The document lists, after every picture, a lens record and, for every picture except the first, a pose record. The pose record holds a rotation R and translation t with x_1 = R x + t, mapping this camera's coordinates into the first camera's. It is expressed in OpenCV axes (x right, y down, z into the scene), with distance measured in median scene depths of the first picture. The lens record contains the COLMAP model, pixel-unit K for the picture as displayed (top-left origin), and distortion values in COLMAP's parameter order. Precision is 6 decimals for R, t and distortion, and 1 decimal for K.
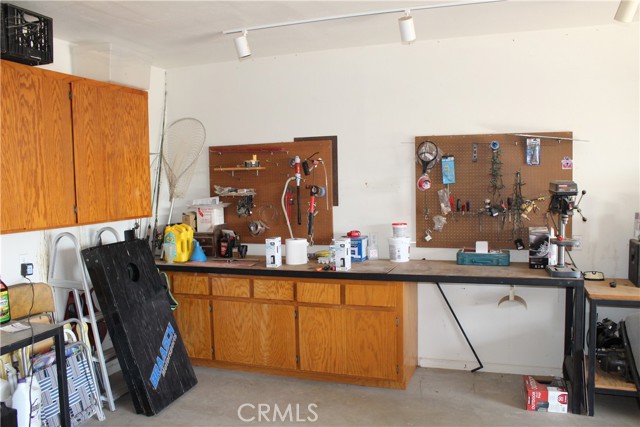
lens RADIAL K [[540.9, 0, 321.6], [0, 540.9, 213.0], [0, 0, 1]] dist [-0.142221, 0.124314]
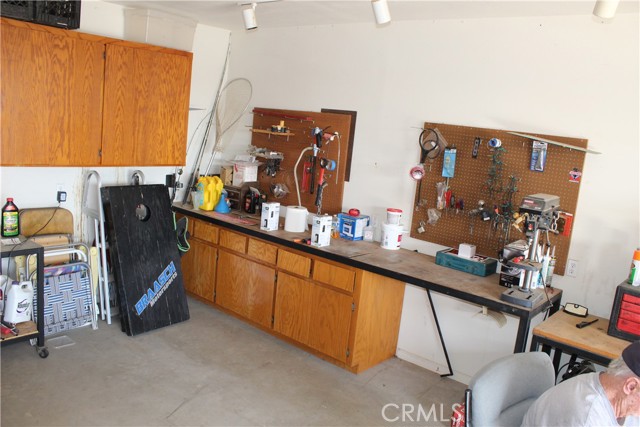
lens RADIAL K [[540.9, 0, 317.3], [0, 540.9, 212.3], [0, 0, 1]] dist [-0.142221, 0.124314]
pose [[0.925307, 0.172562, -0.337682, 0.369526], [-0.141217, 0.983220, 0.115484, -0.073840], [0.351943, -0.059172, 0.934149, 0.048401]]
